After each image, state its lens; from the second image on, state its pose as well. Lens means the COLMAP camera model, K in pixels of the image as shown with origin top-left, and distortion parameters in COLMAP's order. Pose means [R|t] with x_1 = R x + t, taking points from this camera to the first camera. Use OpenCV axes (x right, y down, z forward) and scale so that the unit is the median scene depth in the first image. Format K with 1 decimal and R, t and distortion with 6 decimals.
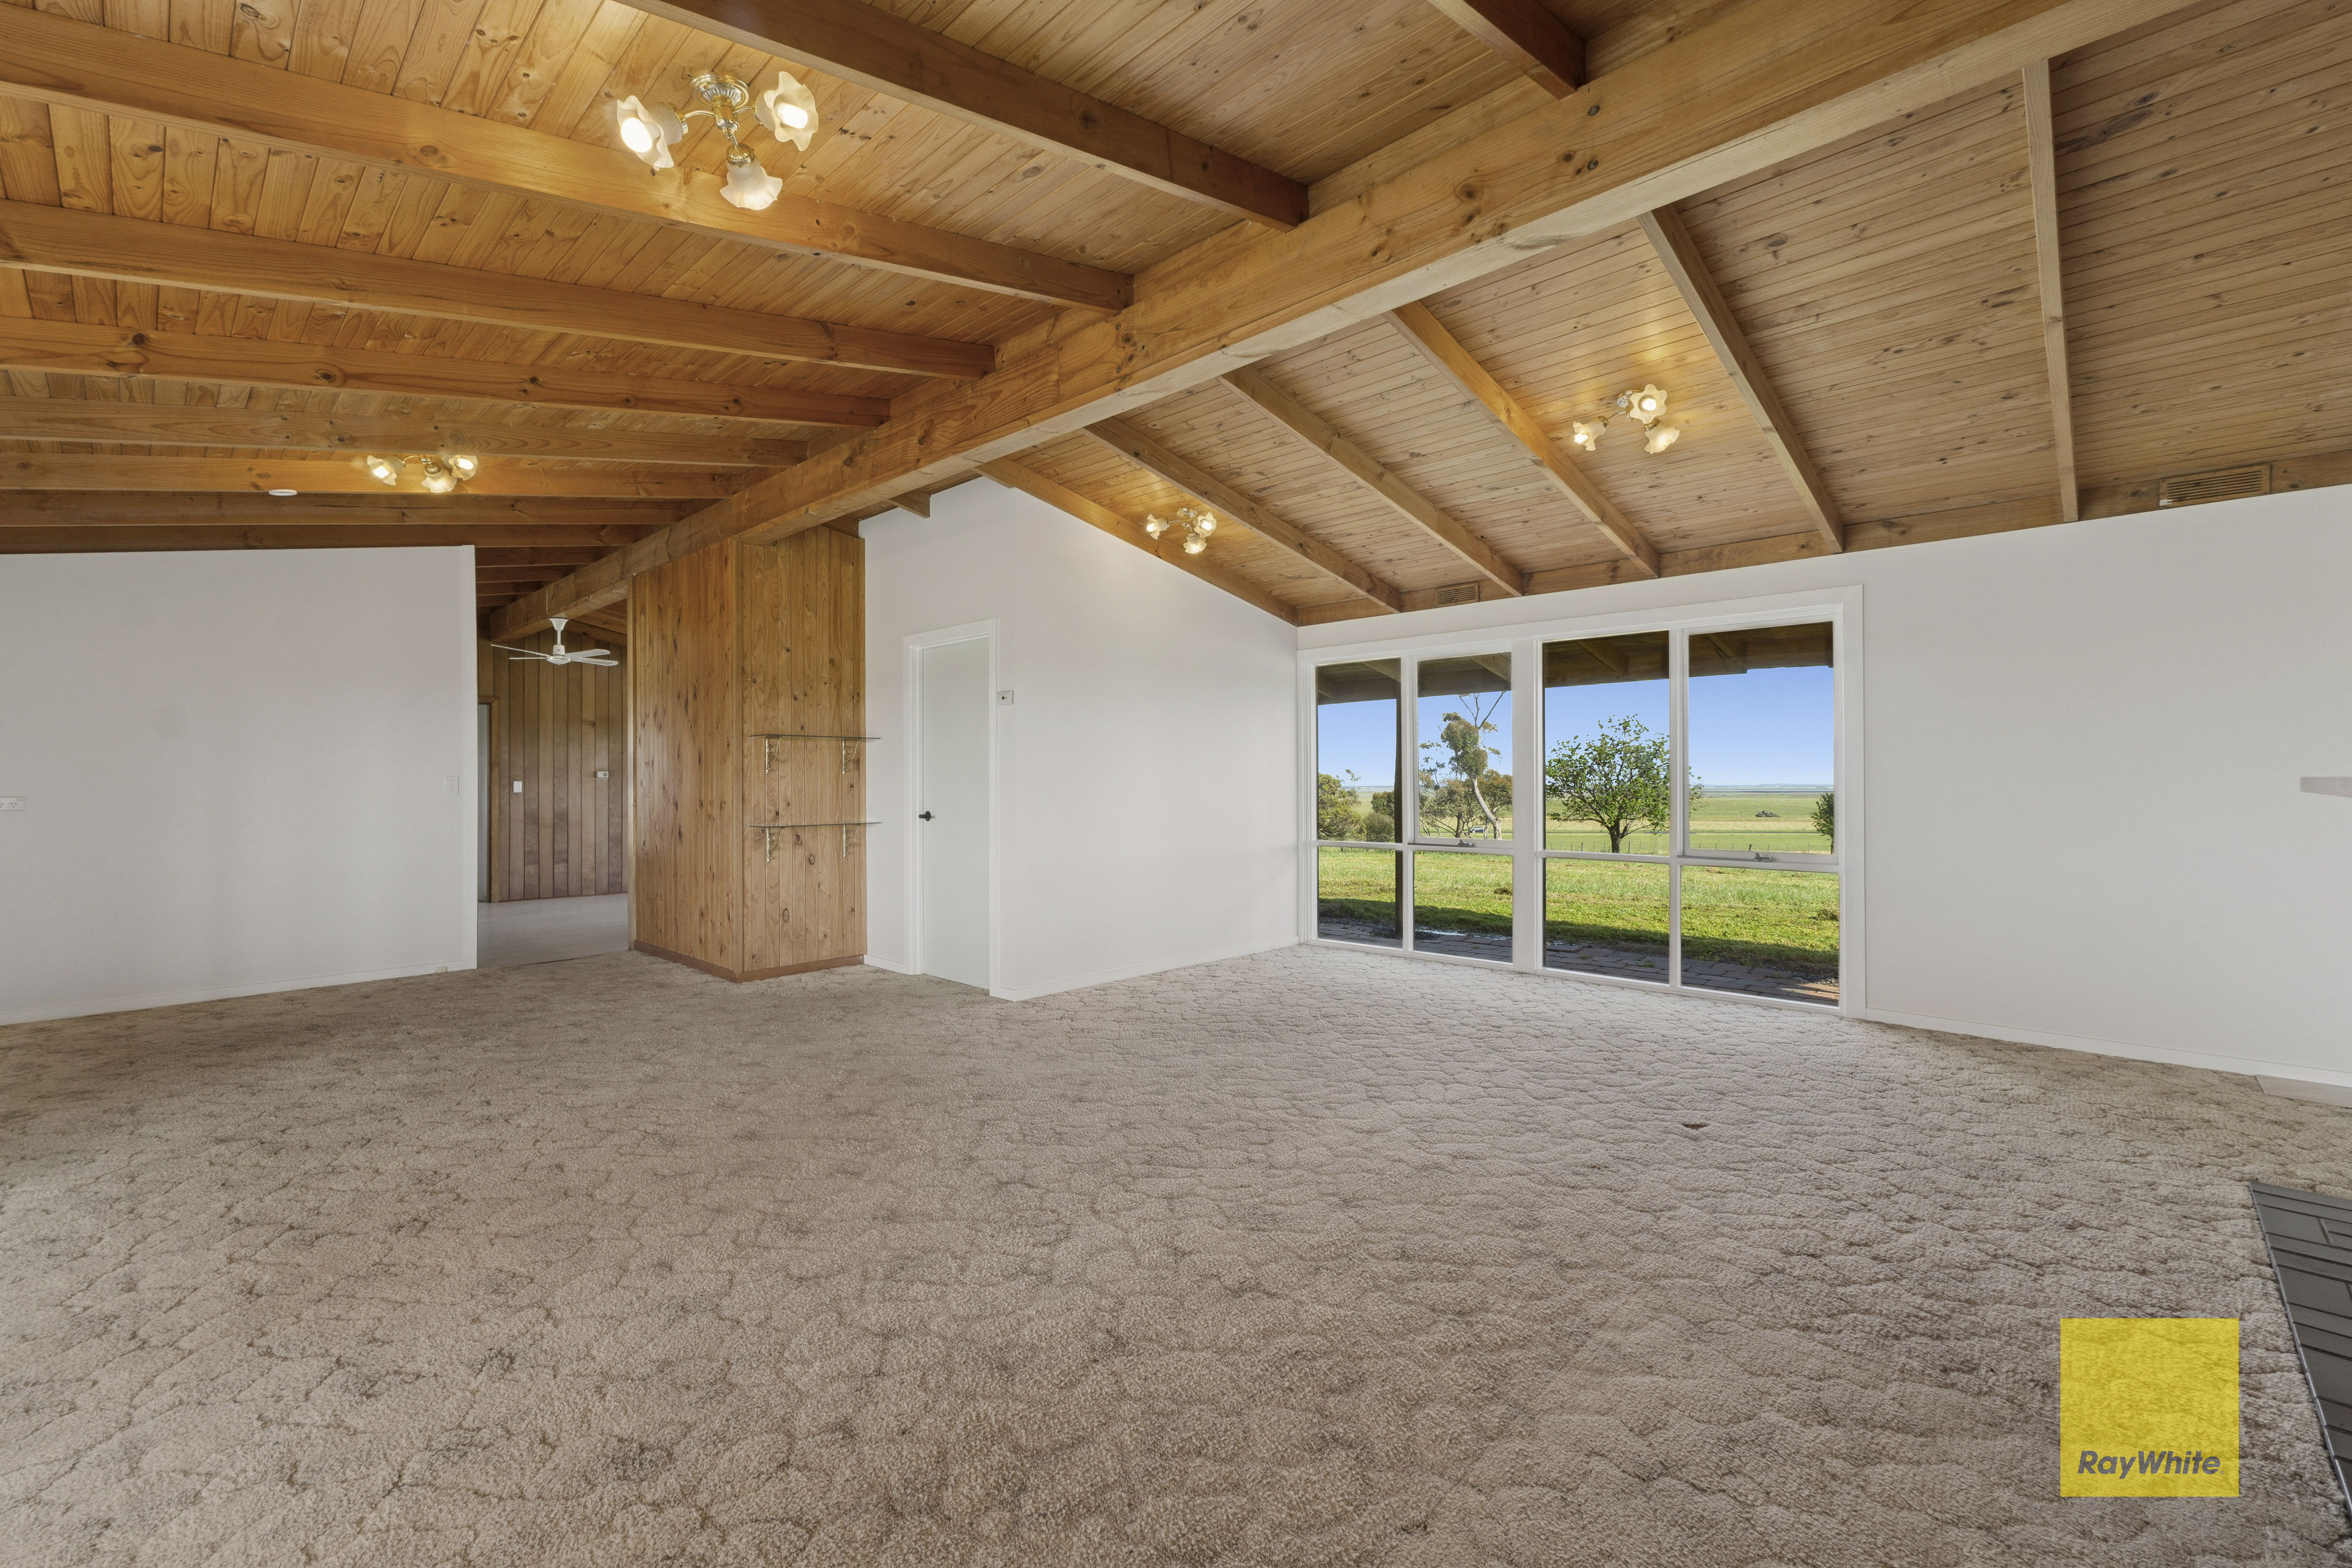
lens RADIAL K [[995.1, 0, 1162.4], [0, 995.1, 781.5], [0, 0, 1]] dist [0.003817, 0.000518]
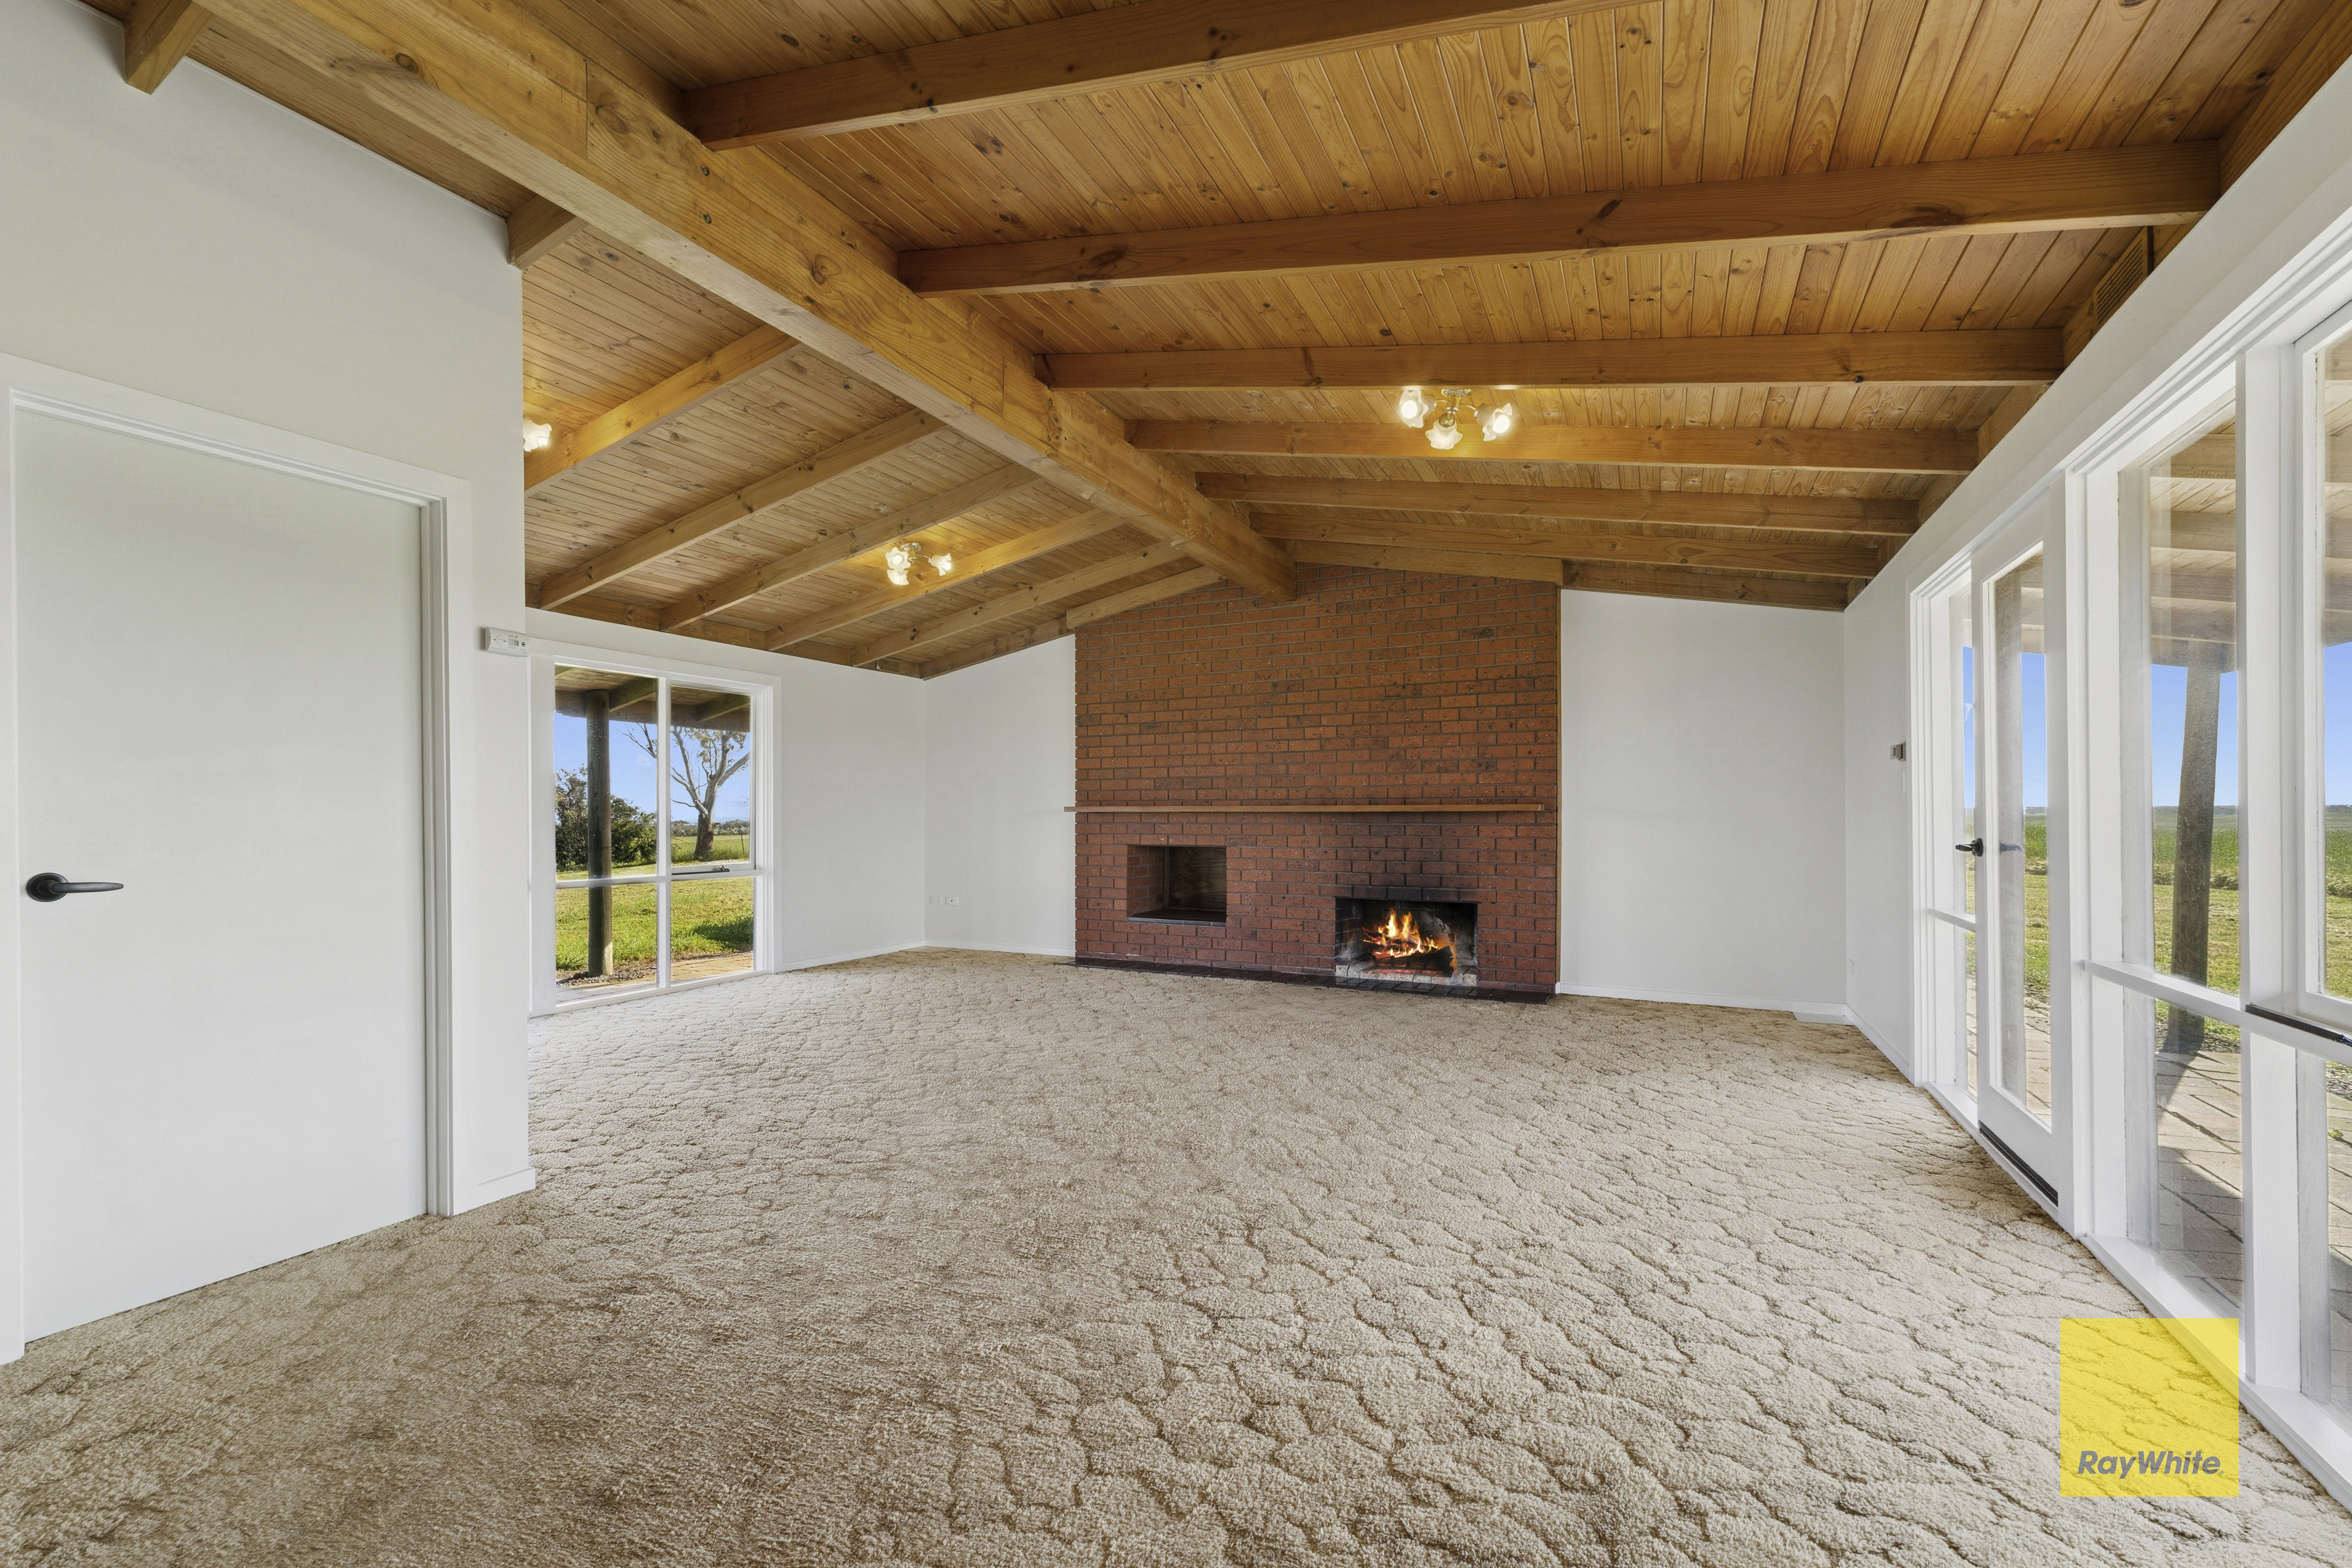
lens RADIAL K [[976.5, 0, 1175.1], [0, 976.5, 812.0], [0, 0, 1]] dist [-0.025772, 0.000108]
pose [[-0.307172, 0.012197, 0.951576, -1.035144], [0.011219, 0.999895, -0.009195, 0.023295], [-0.951588, 0.007851, -0.307276, 1.084824]]
